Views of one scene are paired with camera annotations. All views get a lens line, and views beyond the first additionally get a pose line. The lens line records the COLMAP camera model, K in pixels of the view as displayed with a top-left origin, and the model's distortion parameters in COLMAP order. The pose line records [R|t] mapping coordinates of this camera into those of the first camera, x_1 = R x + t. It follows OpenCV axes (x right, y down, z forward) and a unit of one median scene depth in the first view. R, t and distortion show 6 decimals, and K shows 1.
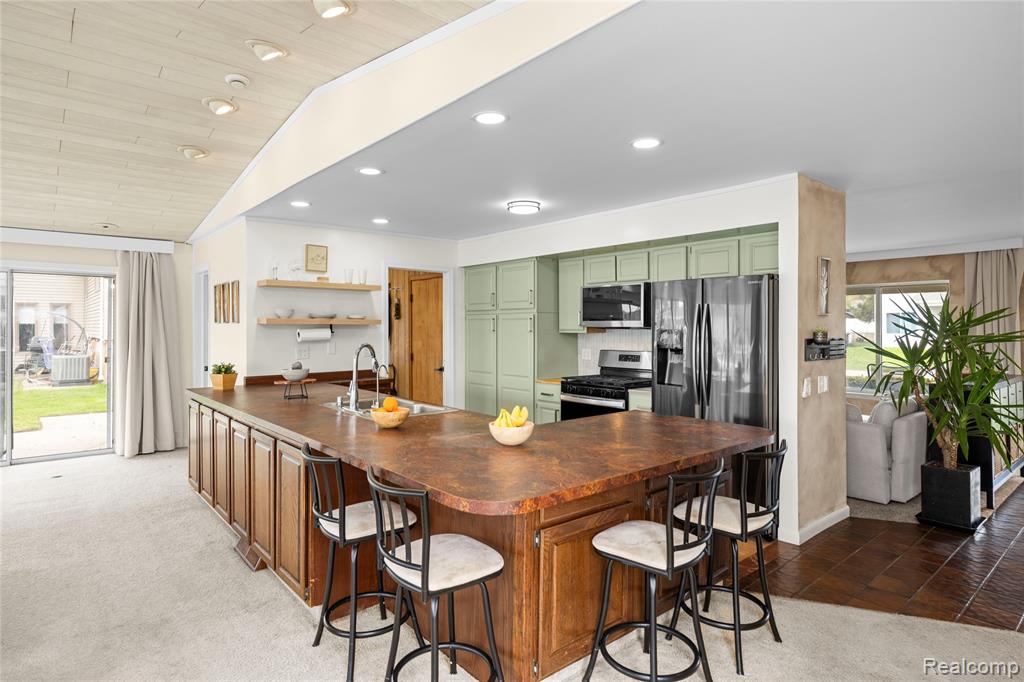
lens RADIAL K [[565.4, 0, 510.7], [0, 565.4, 330.1], [0, 0, 1]] dist [0.000889, -0.000122]
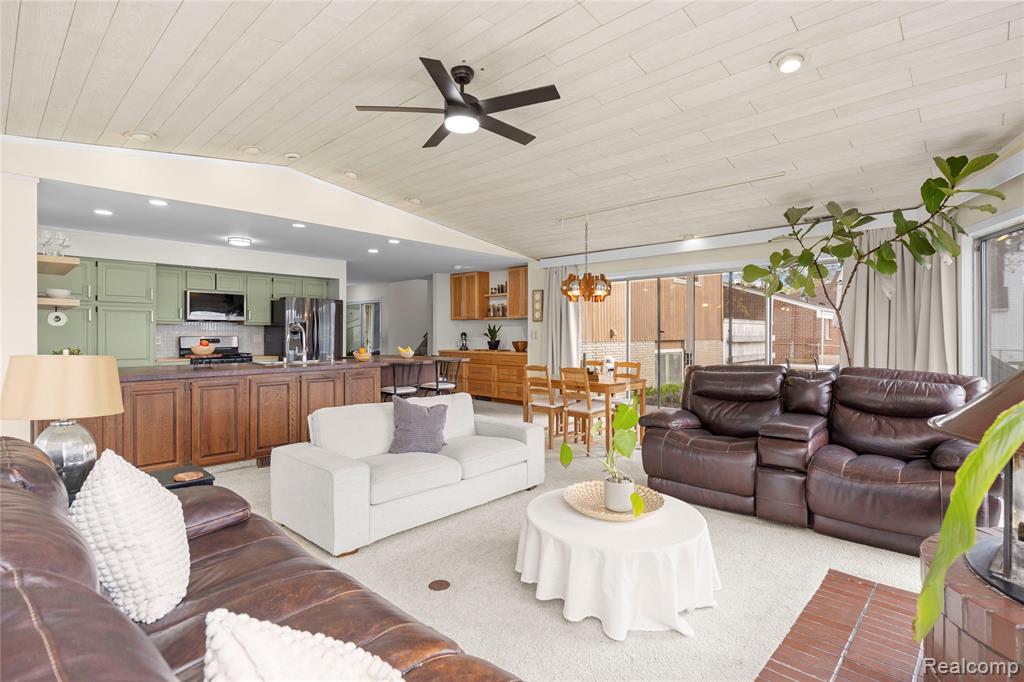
lens RADIAL K [[506.8, 0, 509.8], [0, 506.8, 331.7], [0, 0, 1]] dist [-0.001145, -0.000561]
pose [[-0.113872, 0.006197, 0.993476, -1.340635], [0.006534, 0.999964, -0.005488, 0.041079], [-0.993474, 0.005867, -0.113908, 0.386571]]
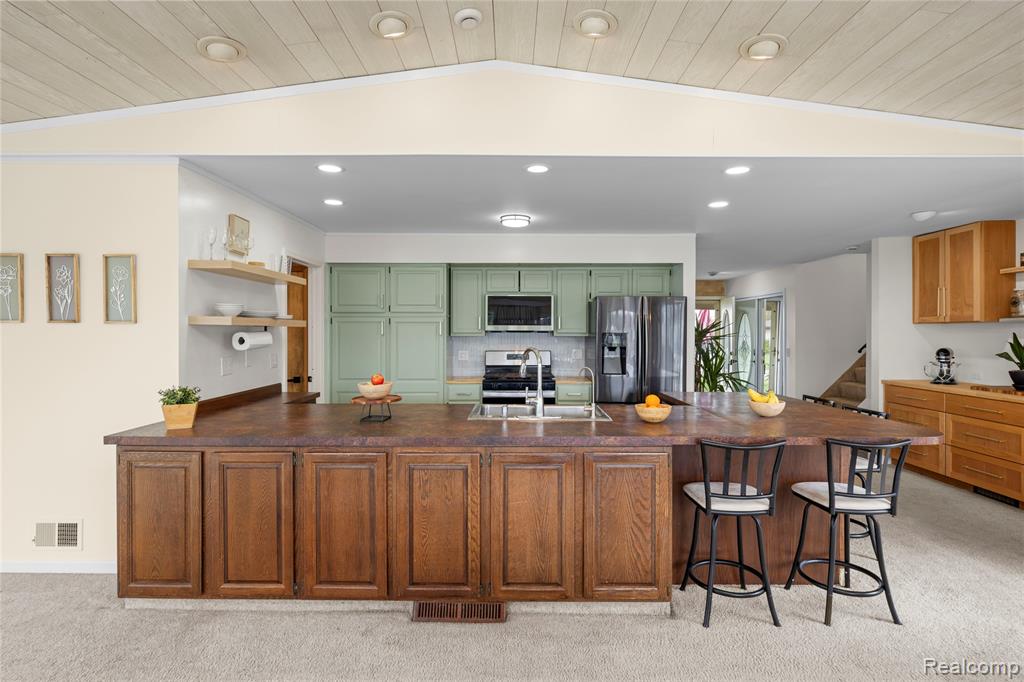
lens RADIAL K [[506.8, 0, 509.8], [0, 506.8, 331.7], [0, 0, 1]] dist [-0.001145, -0.000561]
pose [[0.651050, 0.000348, 0.759035, -0.672090], [0.003634, 0.999987, -0.003575, 0.000228], [-0.759026, 0.005086, 0.651041, 0.339976]]
